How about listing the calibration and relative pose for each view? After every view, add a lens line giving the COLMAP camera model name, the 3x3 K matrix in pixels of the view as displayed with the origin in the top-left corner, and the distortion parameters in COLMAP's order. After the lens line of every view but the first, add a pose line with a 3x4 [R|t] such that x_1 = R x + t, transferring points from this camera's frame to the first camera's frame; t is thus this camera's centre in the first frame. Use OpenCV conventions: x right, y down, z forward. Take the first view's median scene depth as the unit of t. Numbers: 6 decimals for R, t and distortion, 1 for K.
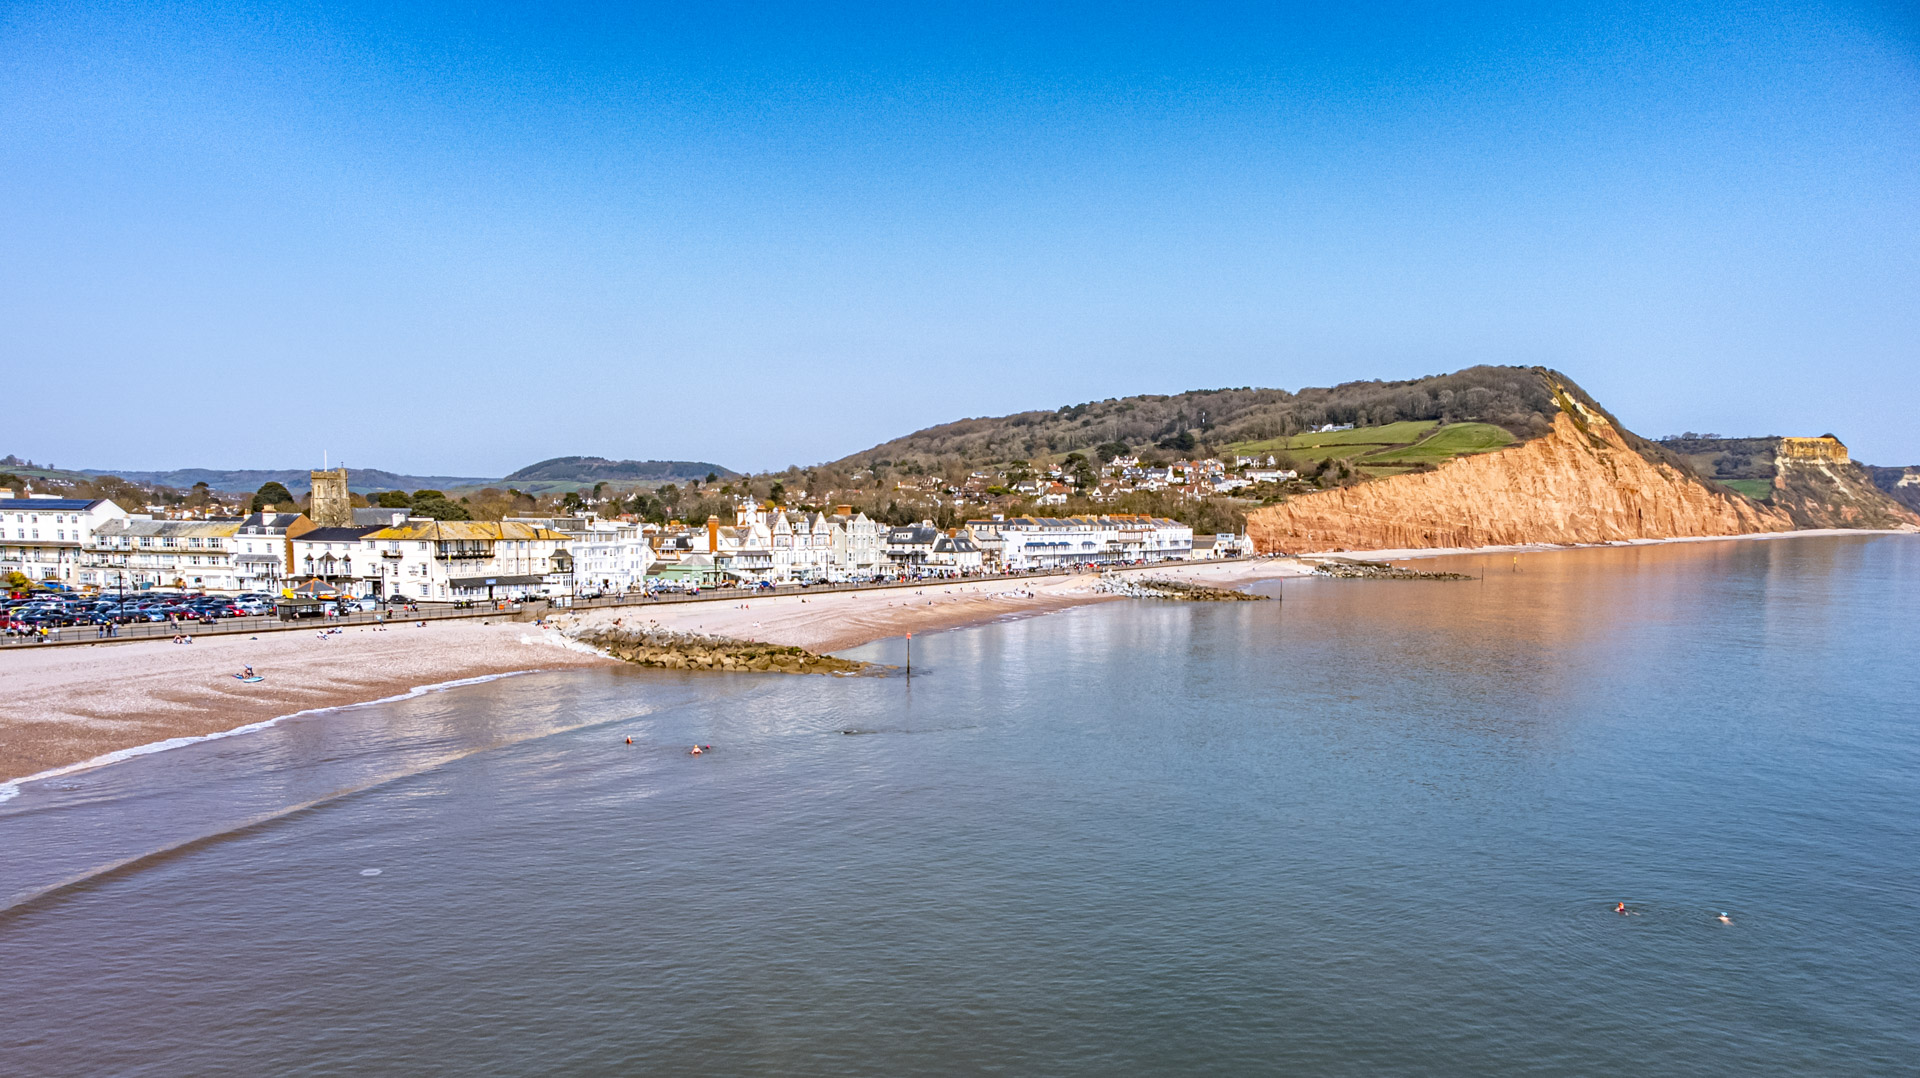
lens RADIAL K [[1344.0, 0, 960.1], [0, 1344.0, 543.4], [0, 0, 1]] dist [0.002218, 0.000718]
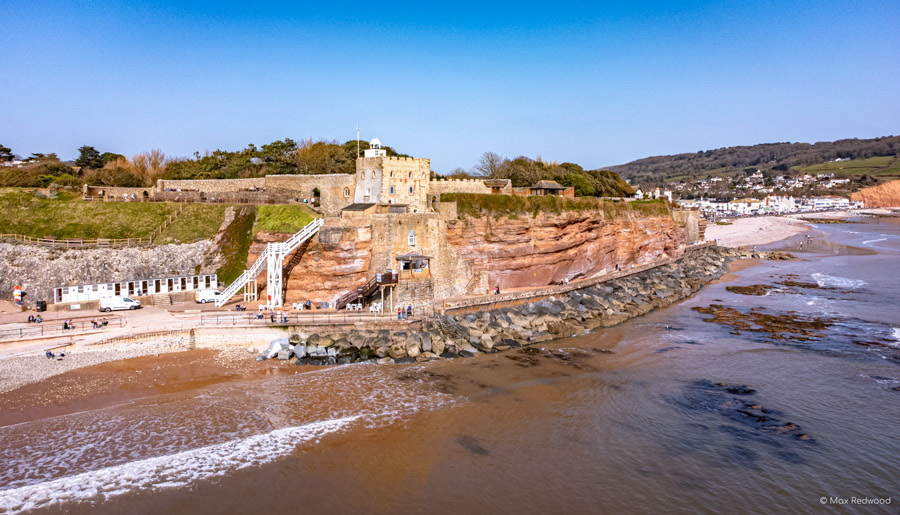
lens RADIAL K [[584.7, 0, 449.6], [0, 584.7, 256.3], [0, 0, 1]] dist [0.007029, 0.004341]
pose [[0.970410, 0.015889, -0.240941, -0.169366], [0.003576, 0.996777, 0.080137, 0.003555], [0.241438, -0.078628, 0.967226, -0.257672]]
